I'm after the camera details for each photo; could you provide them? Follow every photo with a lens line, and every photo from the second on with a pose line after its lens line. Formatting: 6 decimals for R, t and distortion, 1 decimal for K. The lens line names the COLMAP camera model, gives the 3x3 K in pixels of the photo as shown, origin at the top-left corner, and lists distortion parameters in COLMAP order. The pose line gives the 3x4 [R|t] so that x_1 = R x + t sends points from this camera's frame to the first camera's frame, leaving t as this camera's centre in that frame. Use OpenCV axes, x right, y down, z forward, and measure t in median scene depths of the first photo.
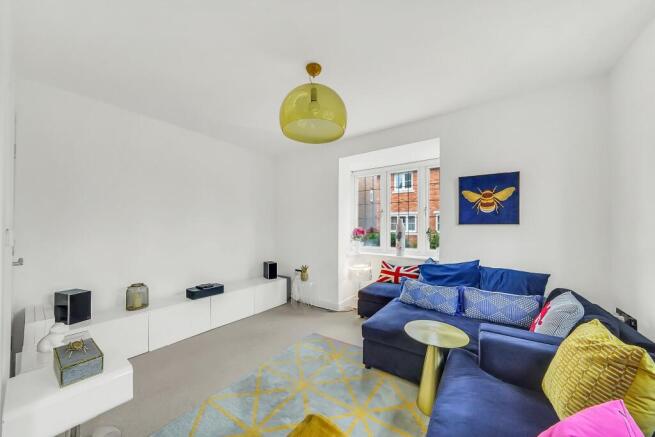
lens RADIAL K [[226.3, 0, 326.6], [0, 226.3, 229.6], [0, 0, 1]] dist [-0.009525, 0.000035]
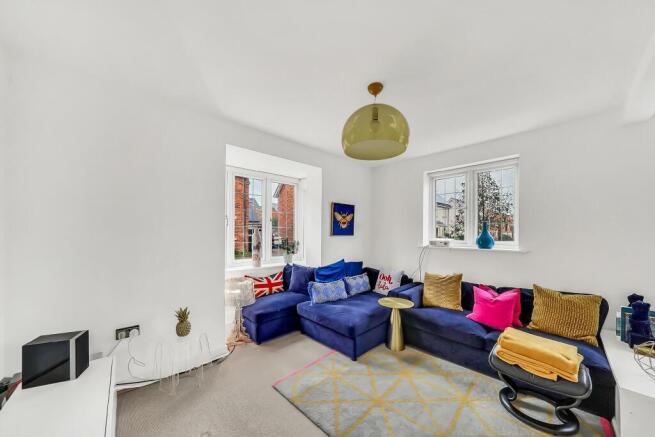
lens RADIAL K [[230.8, 0, 326.8], [0, 230.8, 236.0], [0, 0, 1]] dist [-0.010234, -0.000030]
pose [[0.187162, -0.028402, 0.981918, -0.802850], [-0.000526, 0.999579, 0.029013, -0.060434], [-0.982329, -0.005947, 0.187068, 0.725918]]
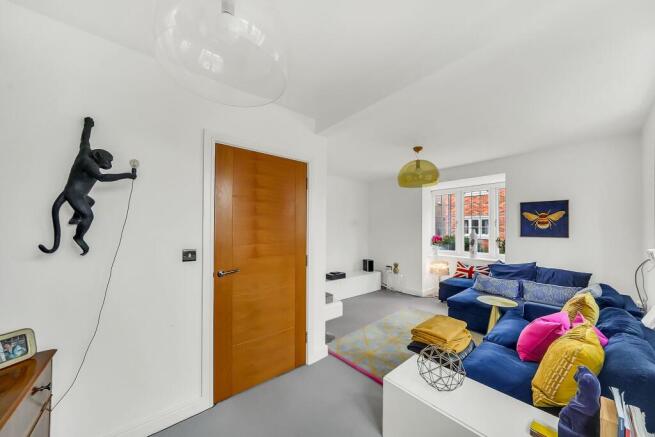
lens RADIAL K [[226.3, 0, 326.6], [0, 226.3, 229.6], [0, 0, 1]] dist [-0.009525, 0.000035]
pose [[0.967002, -0.001110, -0.254767, -0.212079], [0.000334, 0.999995, -0.003088, -0.058172], [0.254769, 0.002901, 0.966997, -0.624339]]
